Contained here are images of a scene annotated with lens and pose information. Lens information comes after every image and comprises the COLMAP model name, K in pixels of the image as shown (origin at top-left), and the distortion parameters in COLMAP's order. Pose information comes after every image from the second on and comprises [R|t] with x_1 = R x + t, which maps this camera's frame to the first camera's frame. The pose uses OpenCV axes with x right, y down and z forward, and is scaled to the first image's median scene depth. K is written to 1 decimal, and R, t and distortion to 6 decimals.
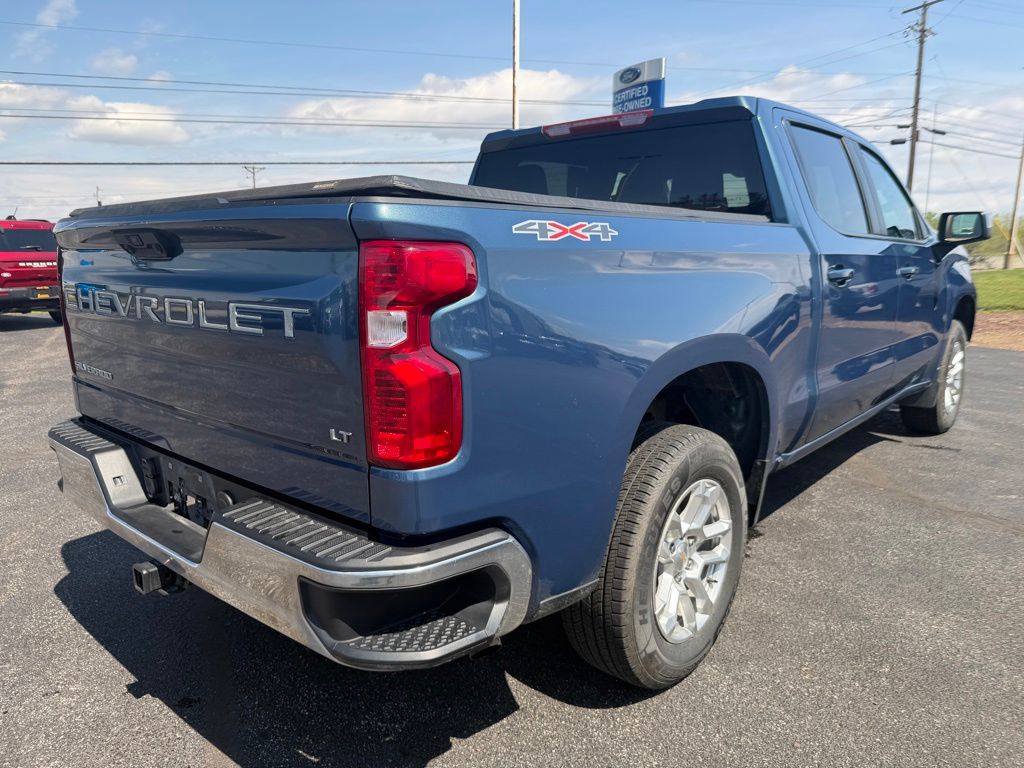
lens RADIAL K [[737.1, 0, 504.9], [0, 737.1, 380.7], [0, 0, 1]] dist [0.005532, -0.009649]
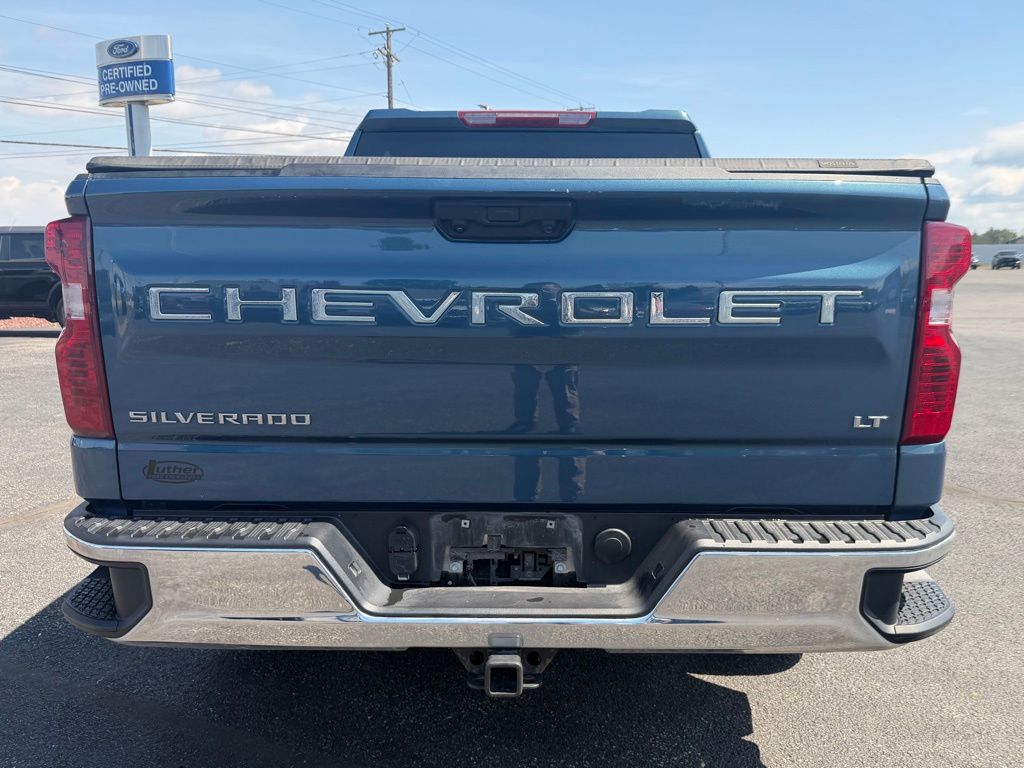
lens RADIAL K [[805.5, 0, 521.6], [0, 805.5, 397.7], [0, 0, 1]] dist [-0.026415, 0.007365]
pose [[0.757379, -0.104976, 0.644482, -0.105695], [0.109921, 0.993405, 0.032634, -0.003563], [-0.643657, 0.046126, 0.763923, 0.040425]]
